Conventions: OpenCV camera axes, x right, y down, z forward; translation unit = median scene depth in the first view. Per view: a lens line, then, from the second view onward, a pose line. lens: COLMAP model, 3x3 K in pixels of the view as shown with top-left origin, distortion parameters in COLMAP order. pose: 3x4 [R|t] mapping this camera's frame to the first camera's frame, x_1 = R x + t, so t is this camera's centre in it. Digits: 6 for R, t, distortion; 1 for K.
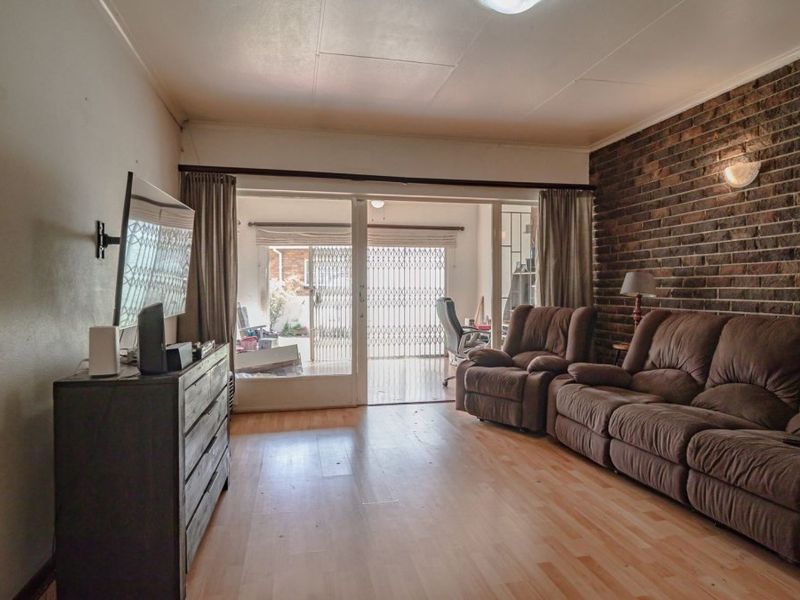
lens RADIAL K [[521.8, 0, 402.4], [0, 521.8, 297.6], [0, 0, 1]] dist [-0.004288, 0.002075]
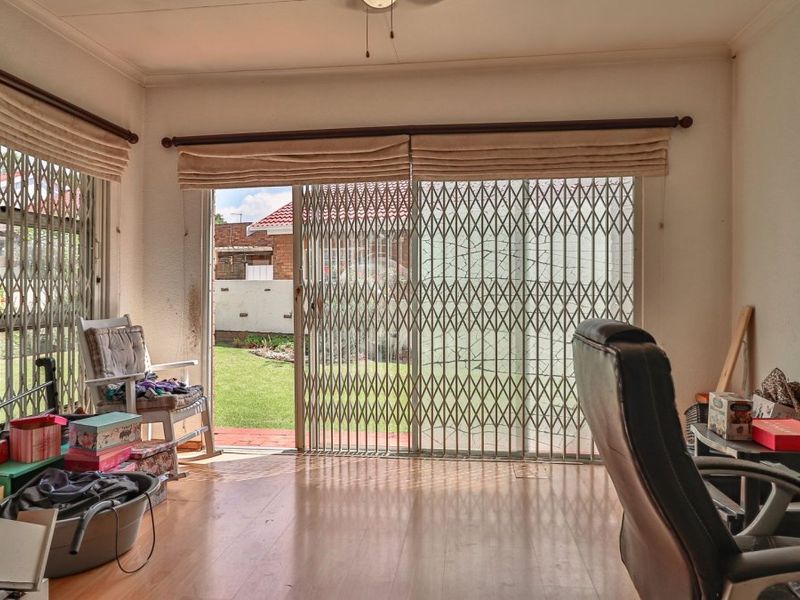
lens RADIAL K [[546.0, 0, 400.0], [0, 546.0, 300.0], [0, 0, 1]] dist [-0.006180, -0.000777]
pose [[0.942471, 0.007997, -0.334193, 0.054091], [-0.007766, 0.999968, 0.002030, -0.005417], [0.334198, 0.000682, 0.942503, 0.574373]]
